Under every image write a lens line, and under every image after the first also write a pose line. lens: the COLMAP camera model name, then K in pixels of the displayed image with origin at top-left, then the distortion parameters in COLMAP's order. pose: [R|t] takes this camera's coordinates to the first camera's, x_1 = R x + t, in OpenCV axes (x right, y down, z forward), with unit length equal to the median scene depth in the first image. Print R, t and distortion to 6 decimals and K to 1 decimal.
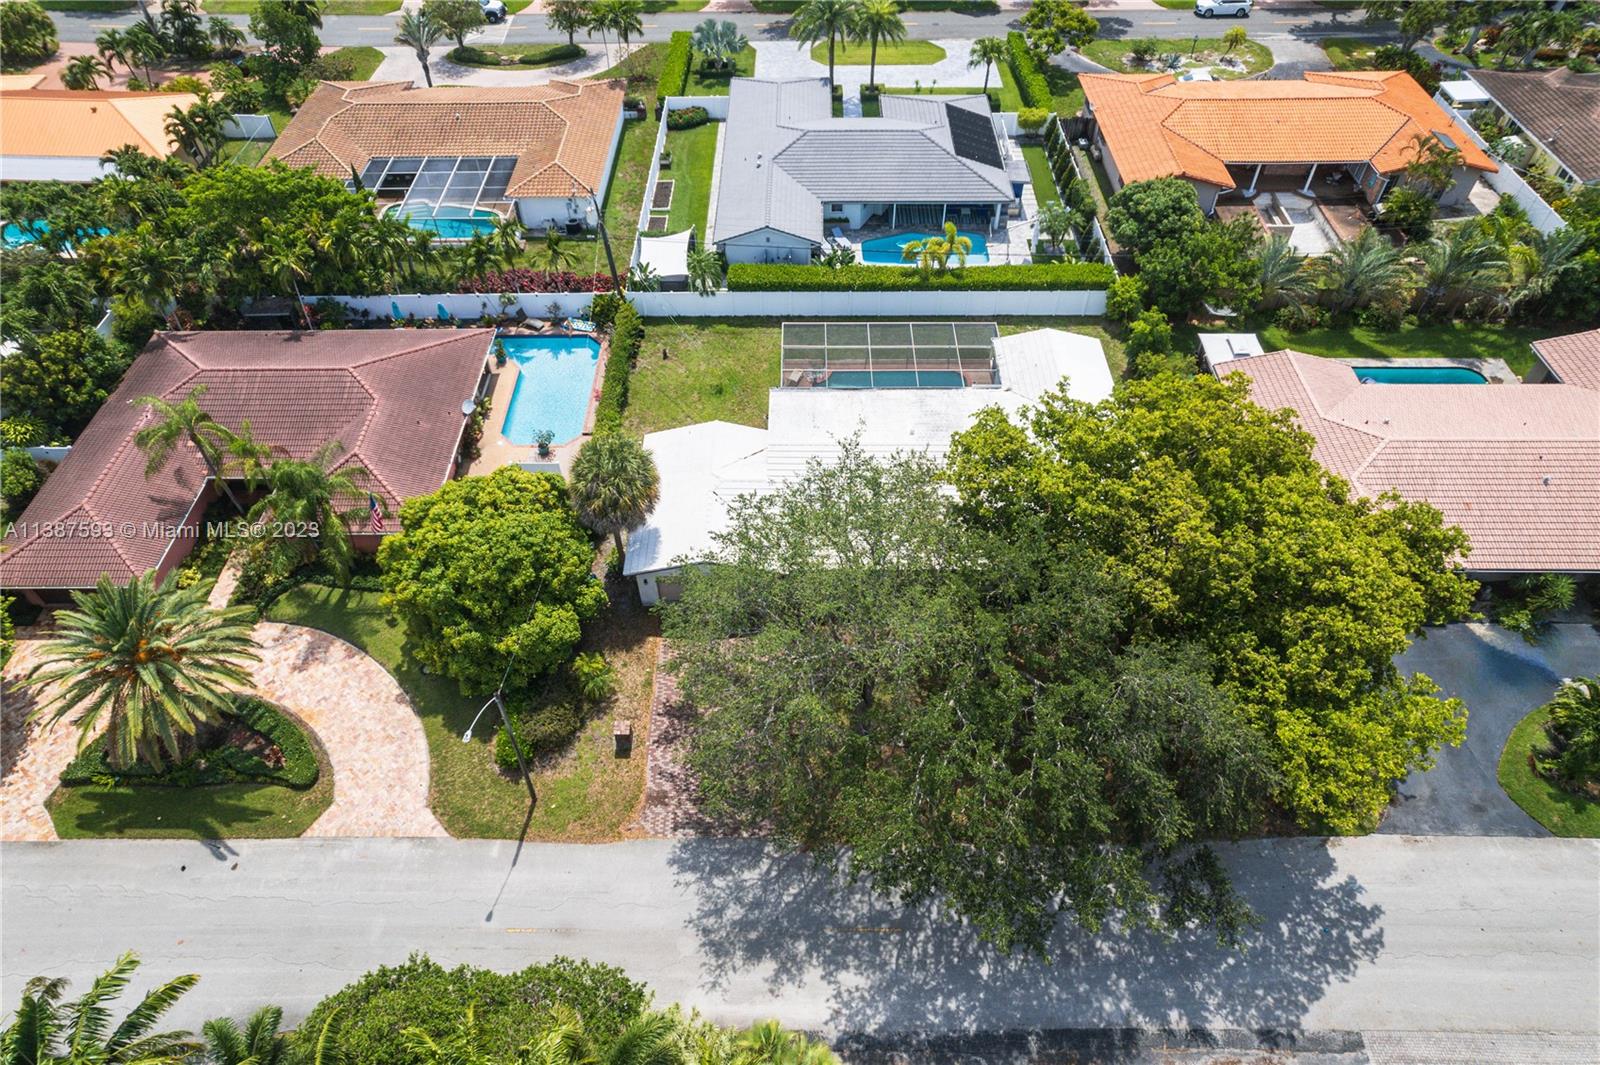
lens RADIAL K [[1011.6, 0, 802.9], [0, 1011.6, 534.4], [0, 0, 1]] dist [-0.052241, 0.069822]
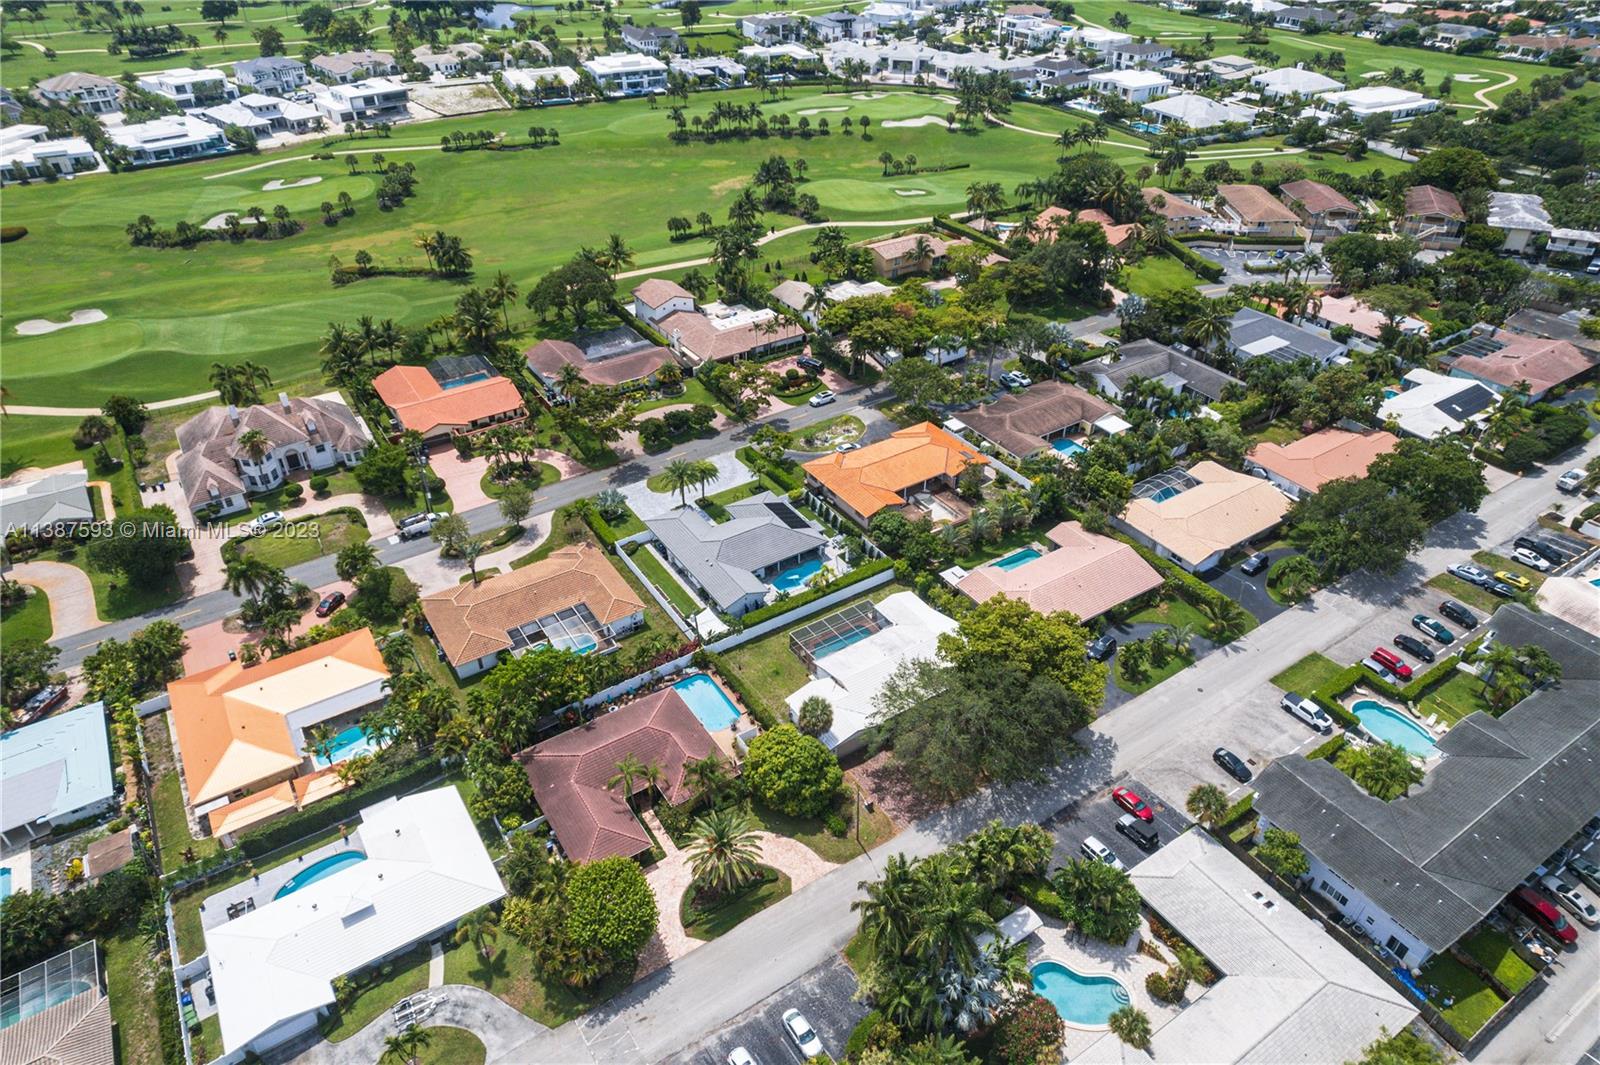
lens RADIAL K [[1011.6, 0, 802.9], [0, 1011.6, 534.4], [0, 0, 1]] dist [-0.052241, 0.069822]
pose [[0.834438, -0.314664, 0.452438, -1.001880], [0.404791, 0.907058, -0.115716, -0.151987], [-0.373976, 0.279701, 0.884257, -1.094527]]
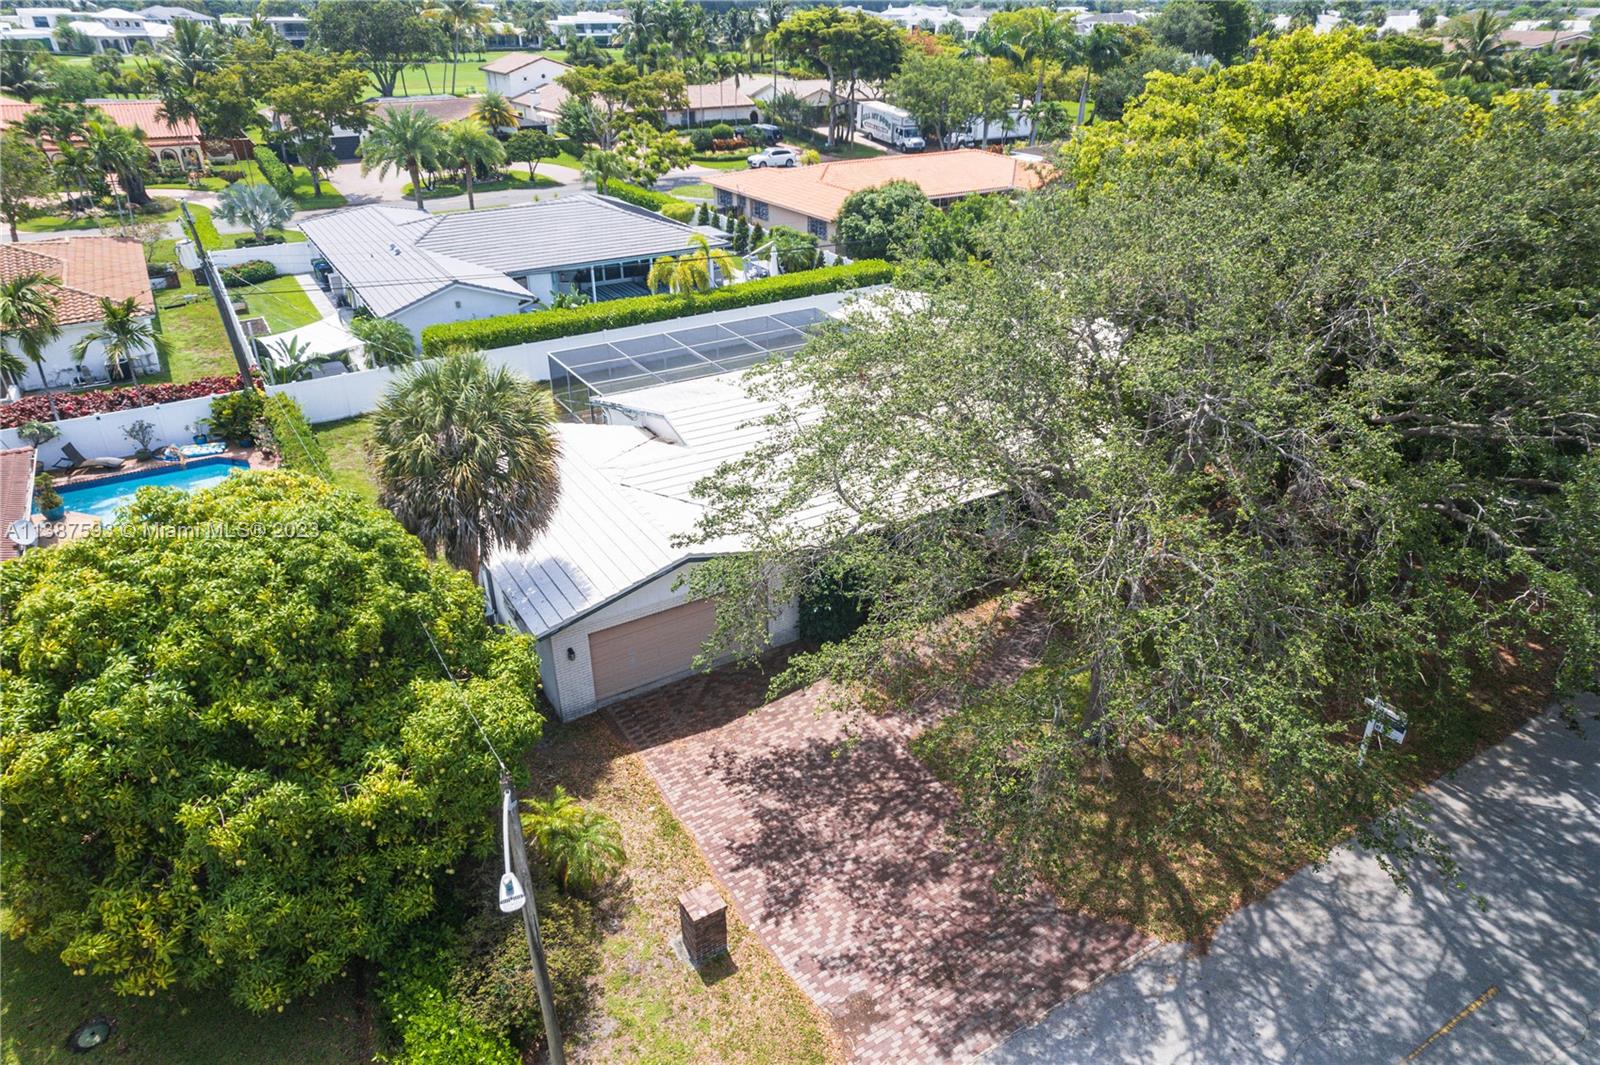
lens RADIAL K [[1011.6, 0, 802.9], [0, 1011.6, 534.4], [0, 0, 1]] dist [-0.052241, 0.069822]
pose [[0.848710, -0.244345, 0.469028, -0.241454], [0.388345, 0.889960, -0.239080, 0.136922], [-0.358998, 0.385054, 0.850208, 0.451719]]
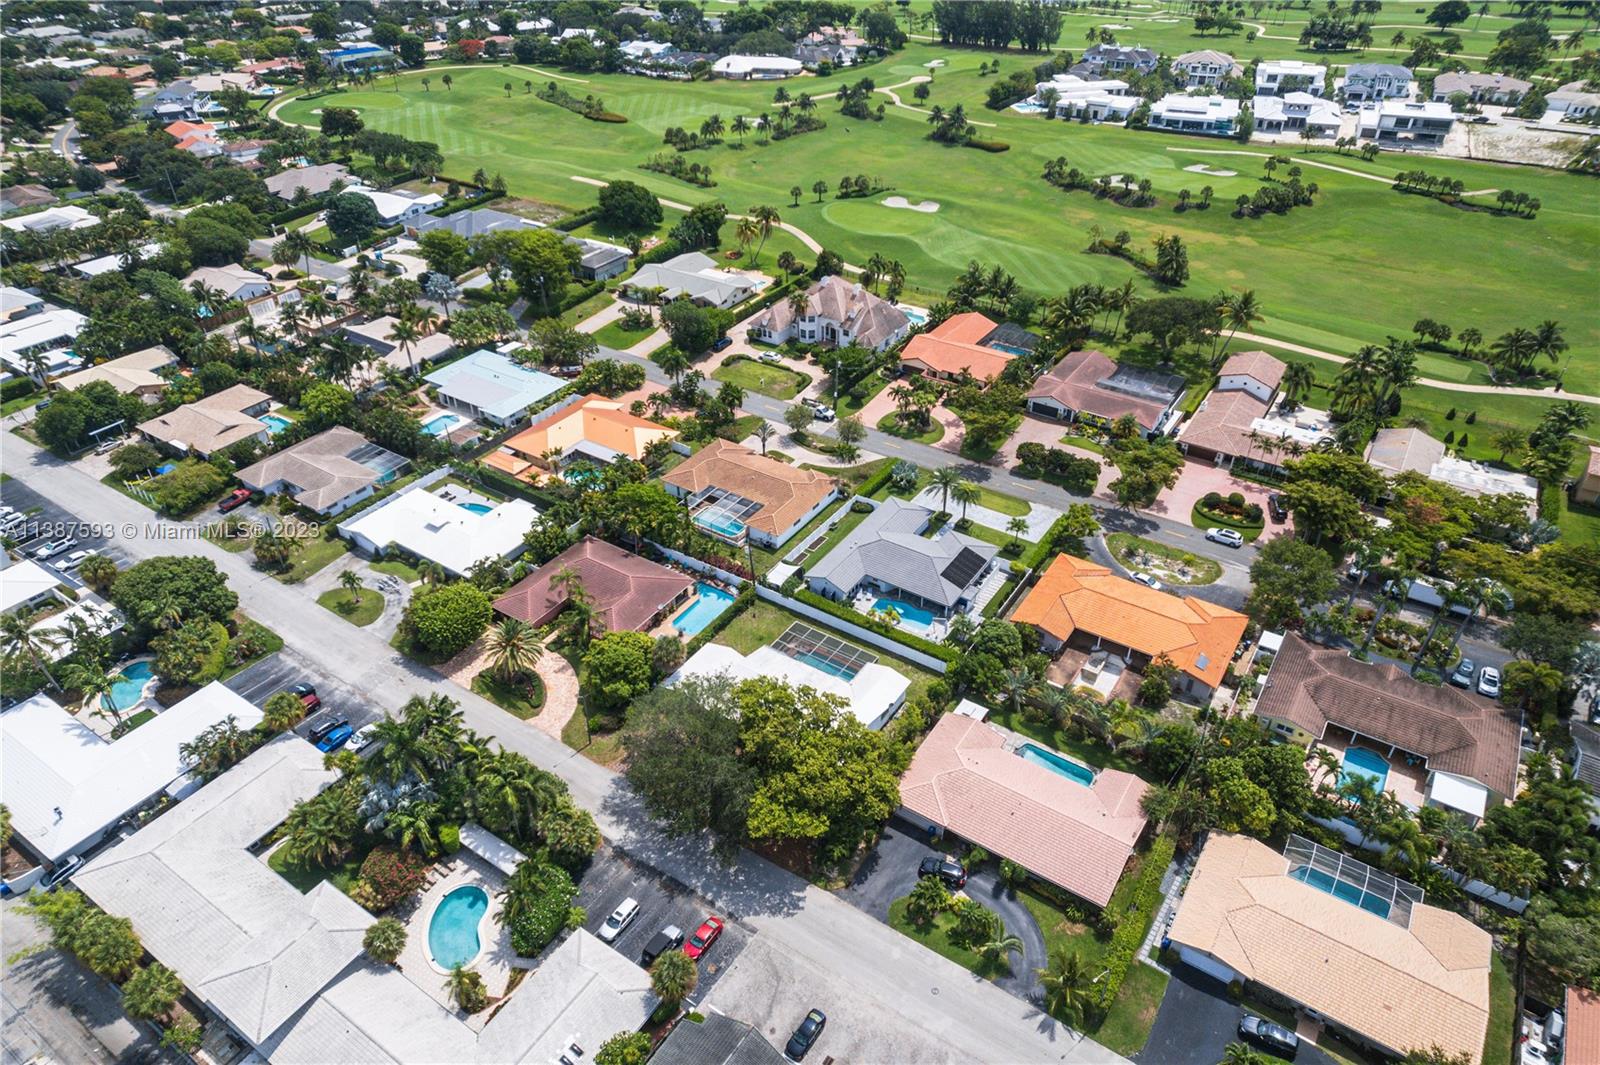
lens RADIAL K [[1011.6, 0, 802.9], [0, 1011.6, 534.4], [0, 0, 1]] dist [-0.052241, 0.069822]
pose [[0.833132, 0.318700, -0.452019, 1.030948], [-0.408722, 0.905388, -0.114976, -0.145450], [0.372610, 0.280541, 0.884567, -1.126280]]
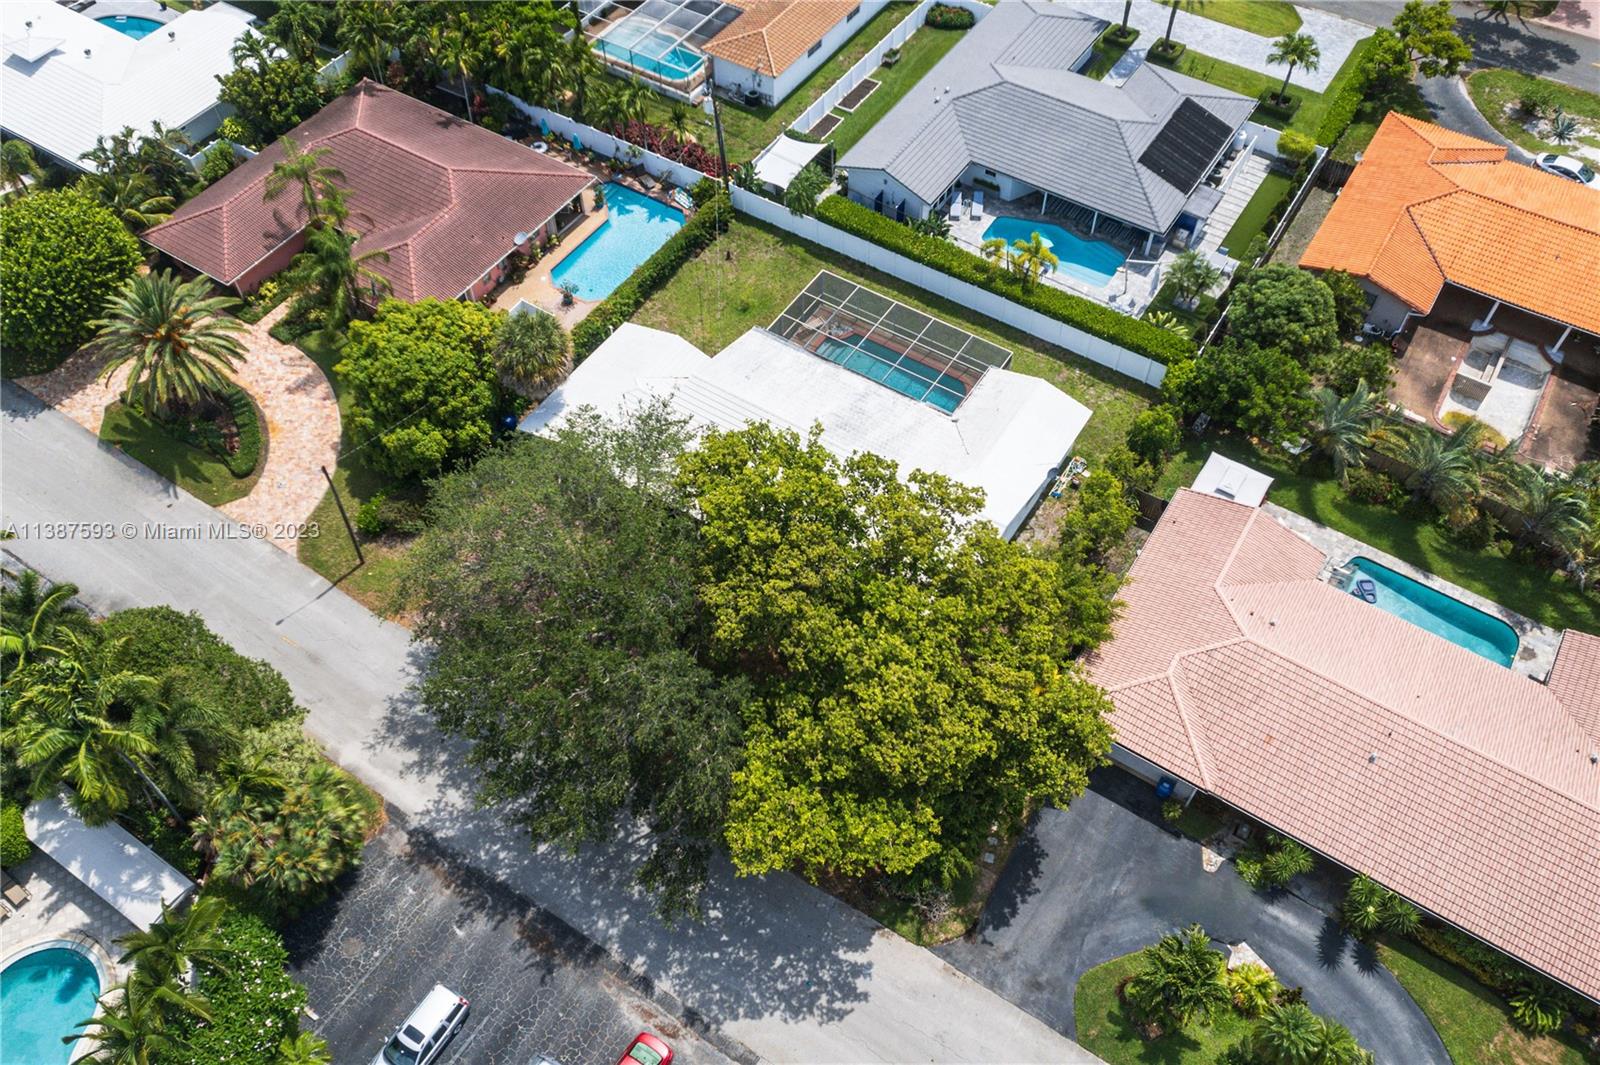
lens RADIAL K [[1263.3, 0, 800.0], [0, 1263.3, 532.5], [0, 0, 1]] dist [-0.050630, 0.070351]
pose [[0.839974, 0.435557, -0.323626, 0.523886], [-0.401284, 0.900070, 0.169838, -0.194930], [0.365261, -0.012794, 0.930817, -0.192969]]
